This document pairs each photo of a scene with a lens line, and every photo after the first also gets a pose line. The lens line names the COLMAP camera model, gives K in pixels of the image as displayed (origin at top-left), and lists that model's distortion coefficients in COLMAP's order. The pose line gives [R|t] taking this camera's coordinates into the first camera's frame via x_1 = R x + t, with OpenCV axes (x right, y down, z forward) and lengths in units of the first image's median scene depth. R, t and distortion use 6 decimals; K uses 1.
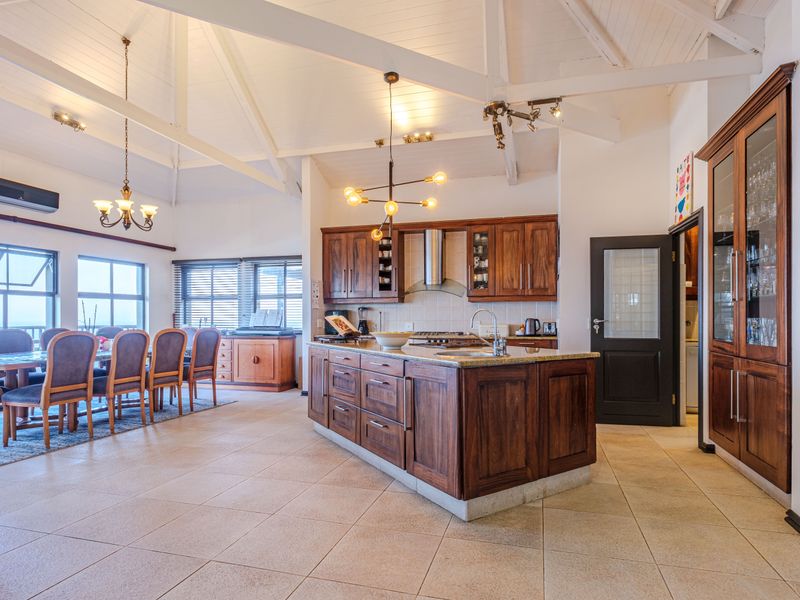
lens RADIAL K [[410.5, 0, 400.0], [0, 410.5, 300.0], [0, 0, 1]] dist [0.001072, -0.000033]
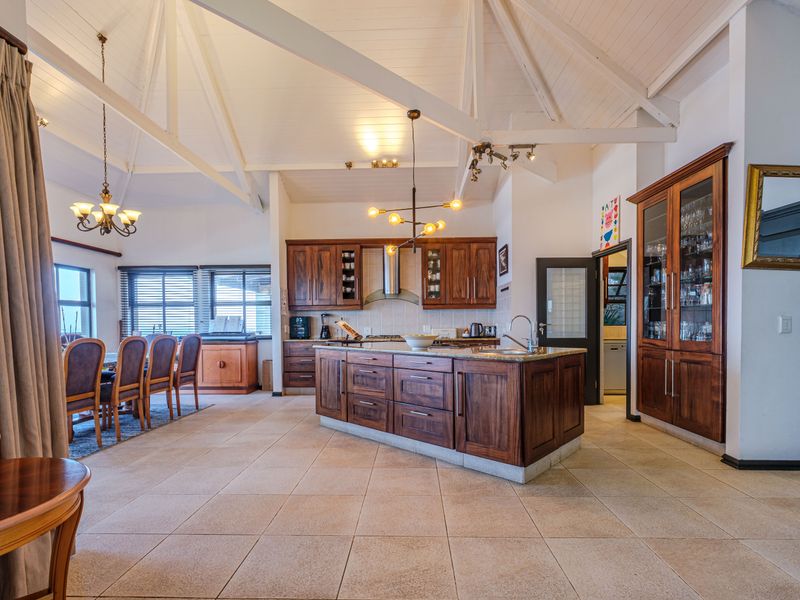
lens RADIAL K [[367.8, 0, 400.3], [0, 367.8, 313.0], [0, 0, 1]] dist [0.000356, 0.000414]
pose [[0.977054, 0.000131, 0.212992, -0.173131], [-0.003368, 0.999884, 0.014834, -0.000009], [-0.212965, -0.015211, 0.976941, -0.004870]]
